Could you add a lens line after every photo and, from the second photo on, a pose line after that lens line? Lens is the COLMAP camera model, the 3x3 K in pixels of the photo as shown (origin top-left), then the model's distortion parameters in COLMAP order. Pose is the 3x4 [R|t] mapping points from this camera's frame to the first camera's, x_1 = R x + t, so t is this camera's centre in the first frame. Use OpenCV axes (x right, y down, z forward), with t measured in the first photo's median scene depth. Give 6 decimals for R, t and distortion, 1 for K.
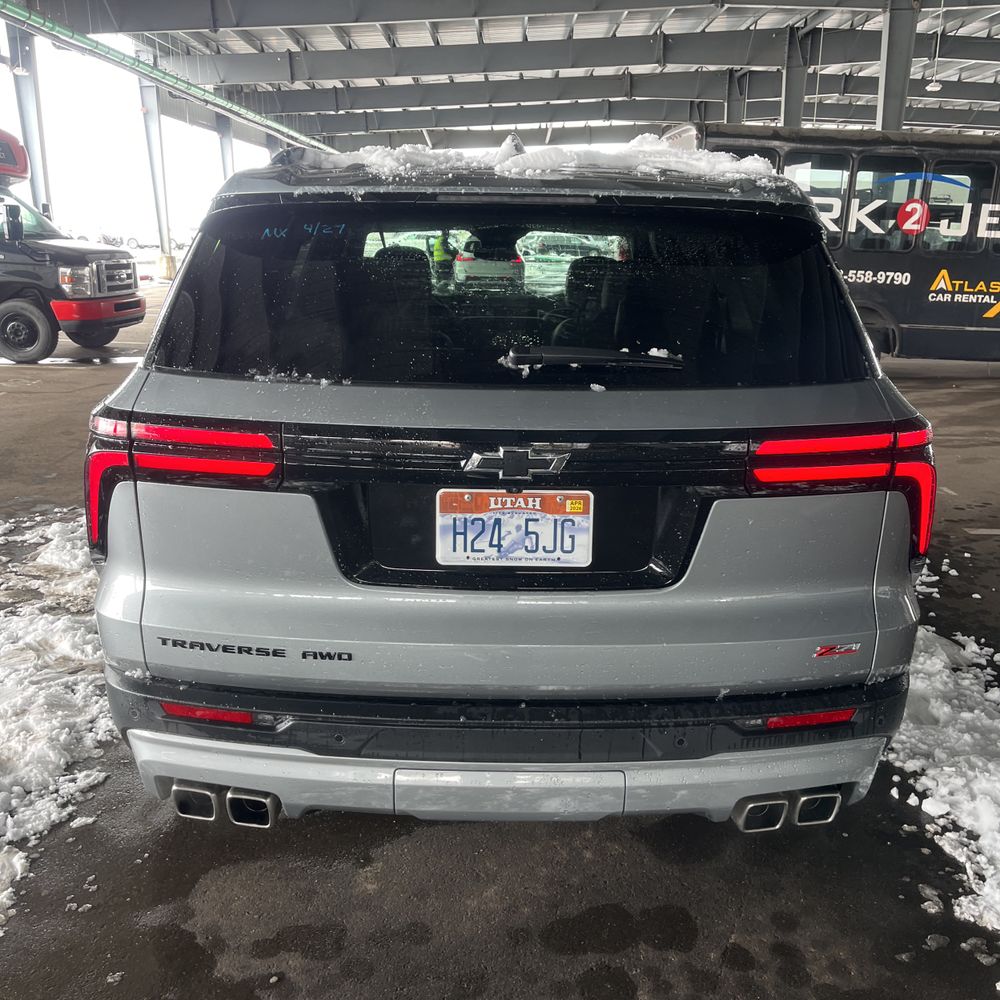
lens RADIAL K [[1002.1, 0, 483.7], [0, 1002.1, 498.8], [0, 0, 1]] dist [0.104816, -0.137737]
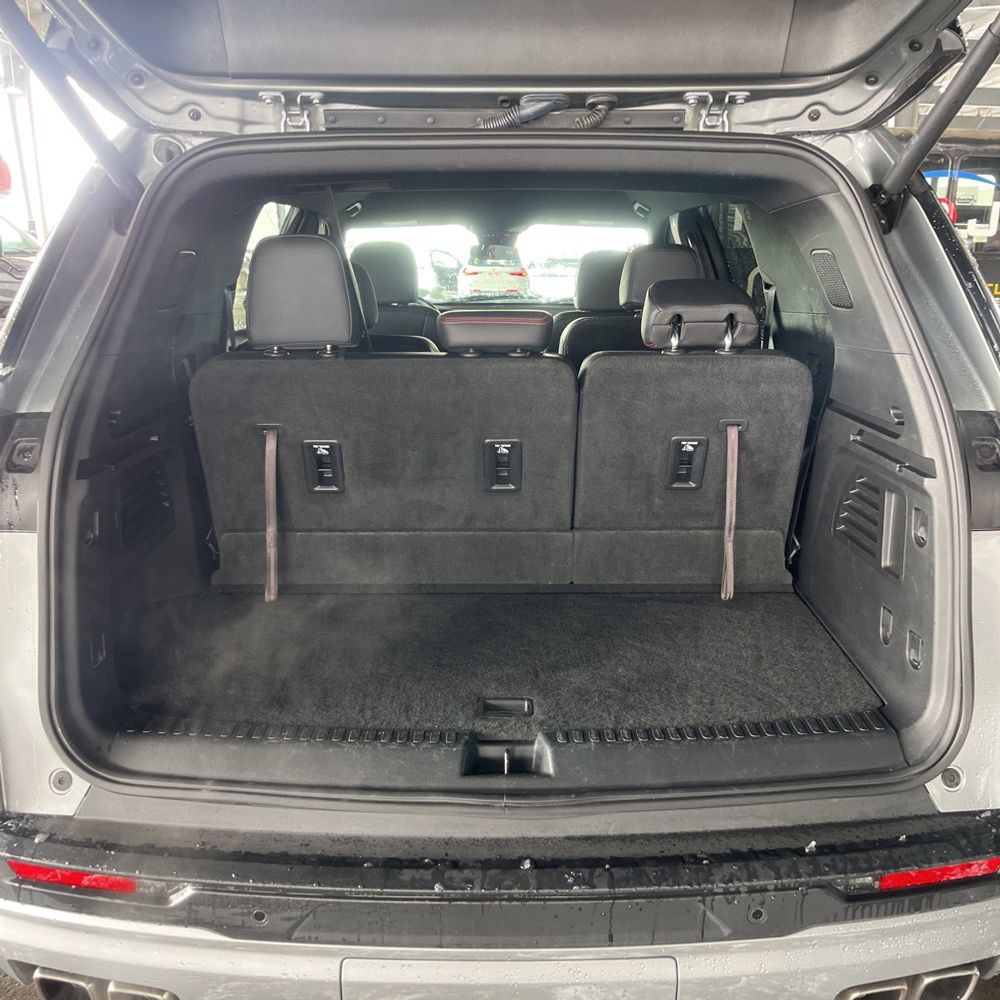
lens RADIAL K [[1002.1, 0, 483.7], [0, 1002.1, 498.8], [0, 0, 1]] dist [0.104816, -0.137737]
pose [[0.999843, -0.014851, -0.009664, 0.019977], [0.014695, 0.999765, -0.015958, -0.033193], [0.009899, 0.015813, 0.999826, 0.301727]]
